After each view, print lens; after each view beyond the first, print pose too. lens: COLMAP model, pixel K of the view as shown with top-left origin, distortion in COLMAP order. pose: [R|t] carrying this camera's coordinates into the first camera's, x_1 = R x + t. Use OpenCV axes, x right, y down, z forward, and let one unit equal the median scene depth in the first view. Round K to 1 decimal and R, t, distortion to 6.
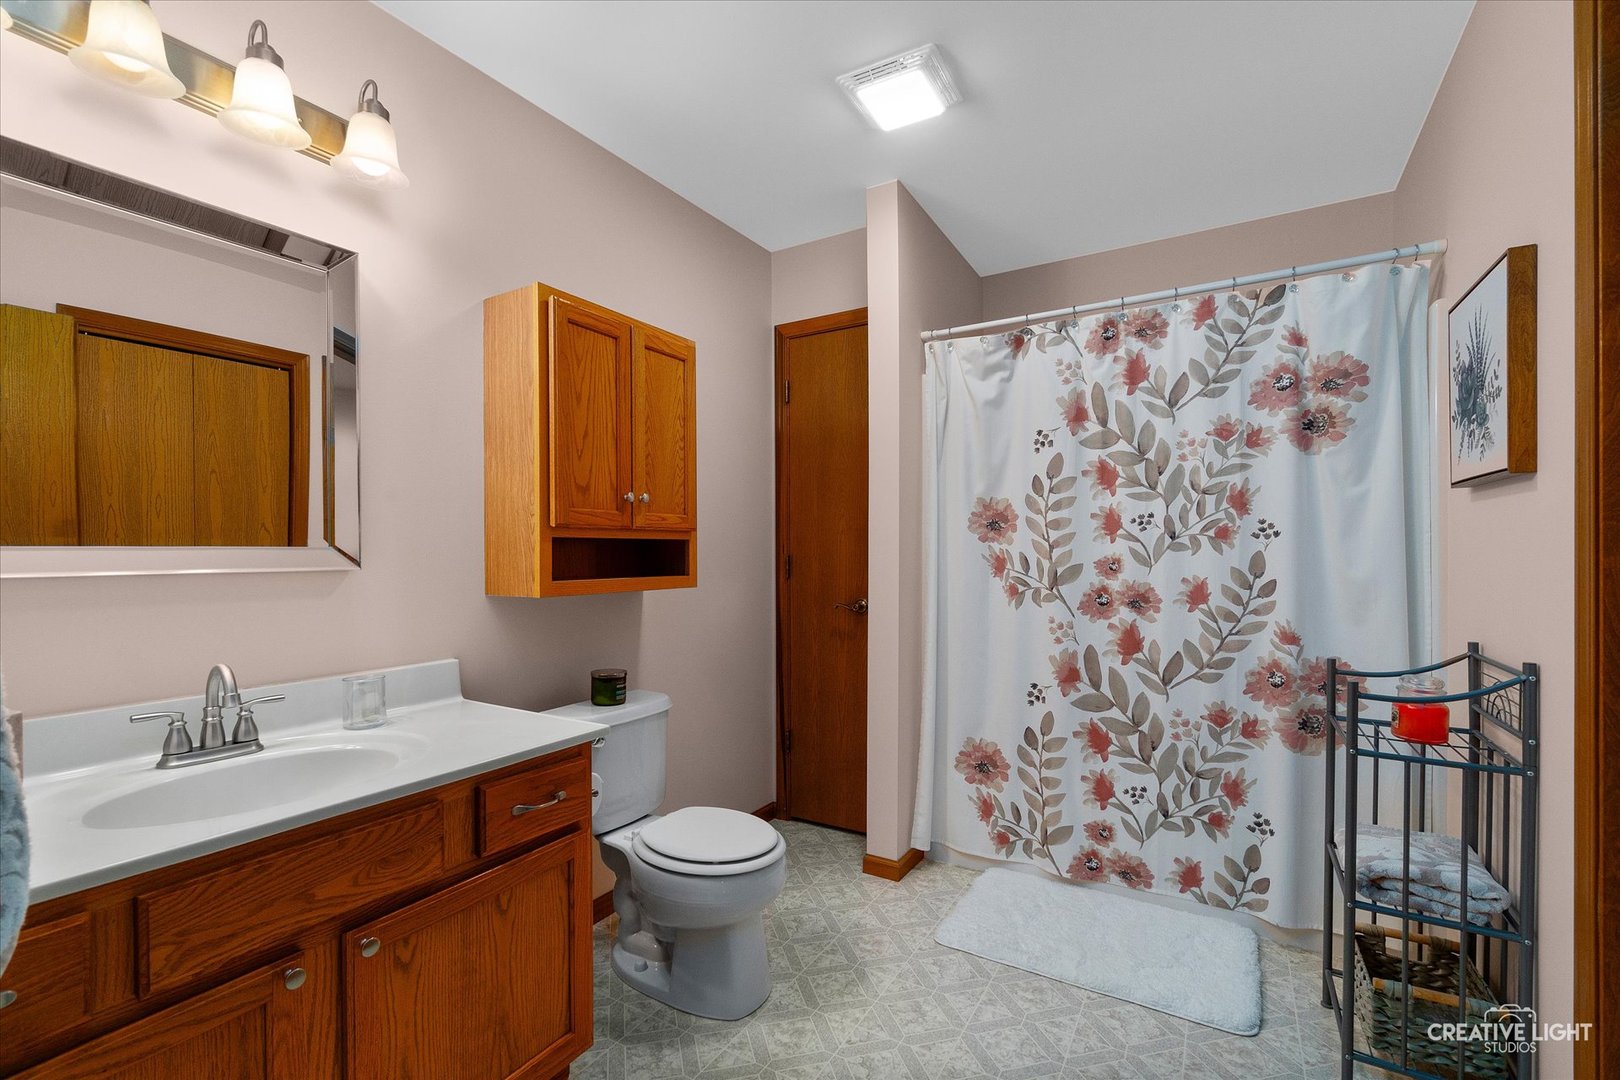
lens RADIAL K [[688.5, 0, 806.7], [0, 688.5, 555.0], [0, 0, 1]] dist [-0.003269, 0.000227]
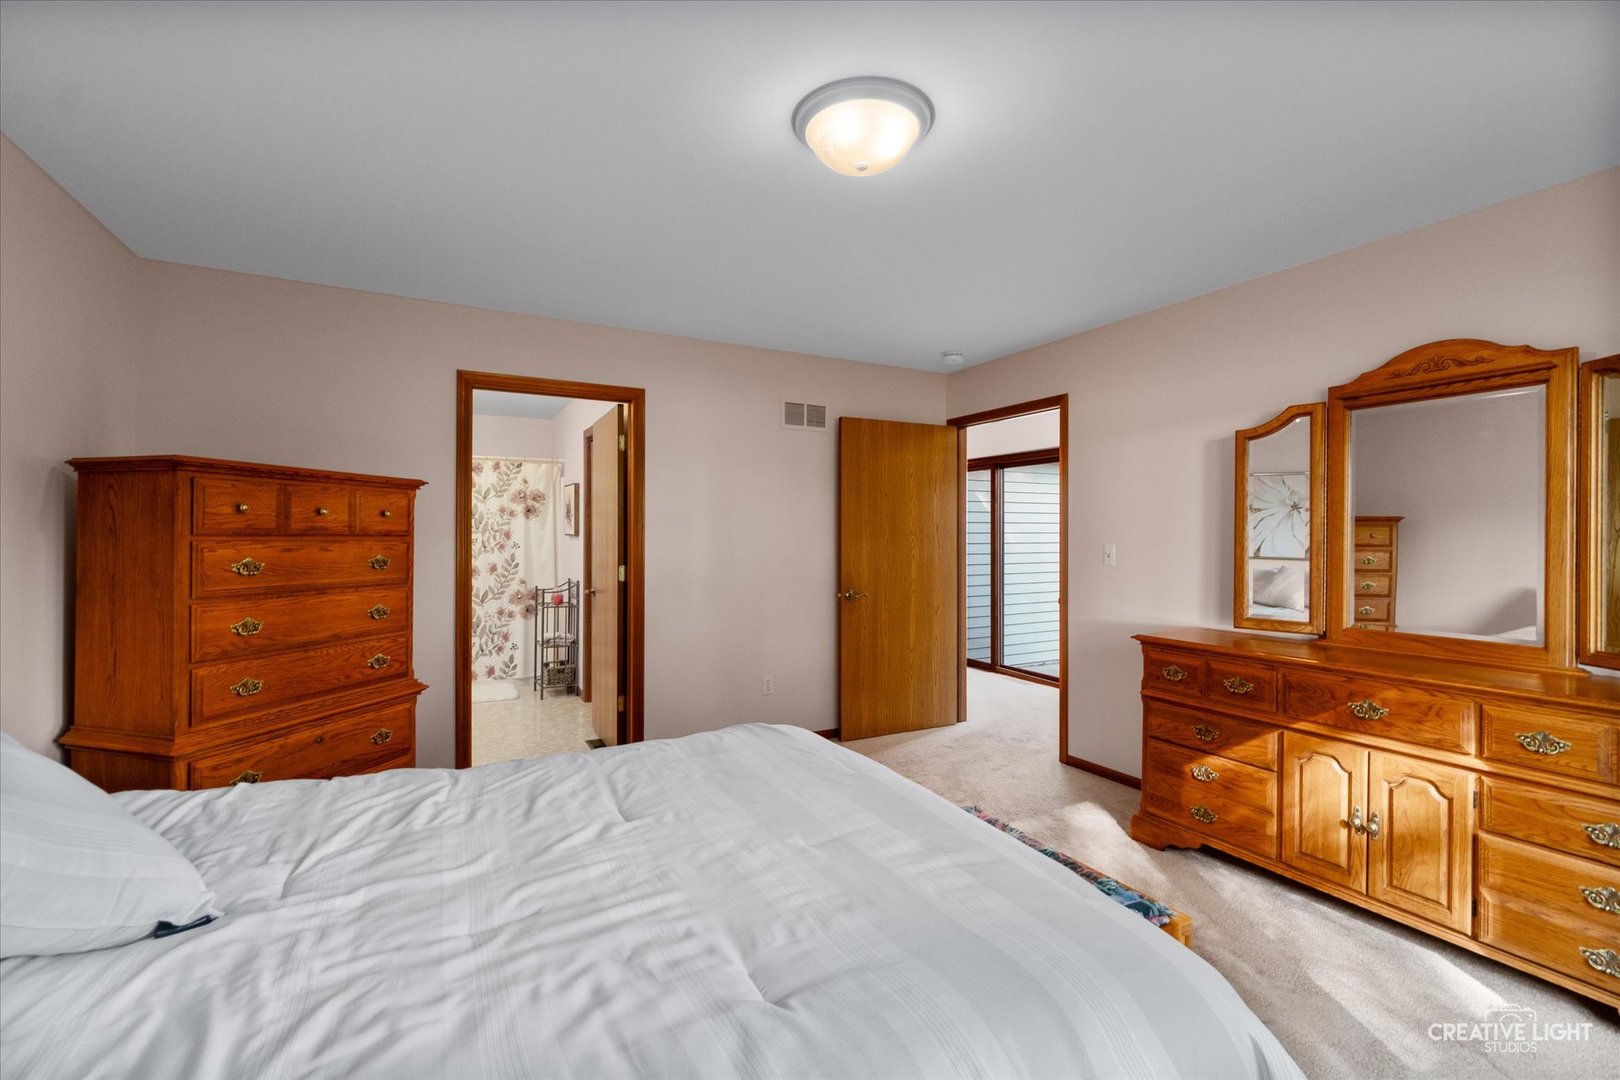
lens RADIAL K [[688.5, 0, 807.4], [0, 688.5, 542.4], [0, 0, 1]] dist [-0.003269, 0.000227]
pose [[0.479788, 0.002115, 0.877382, -1.302438], [-0.001832, 0.999997, -0.001409, -0.048084], [-0.877383, -0.000931, 0.479790, -1.489255]]
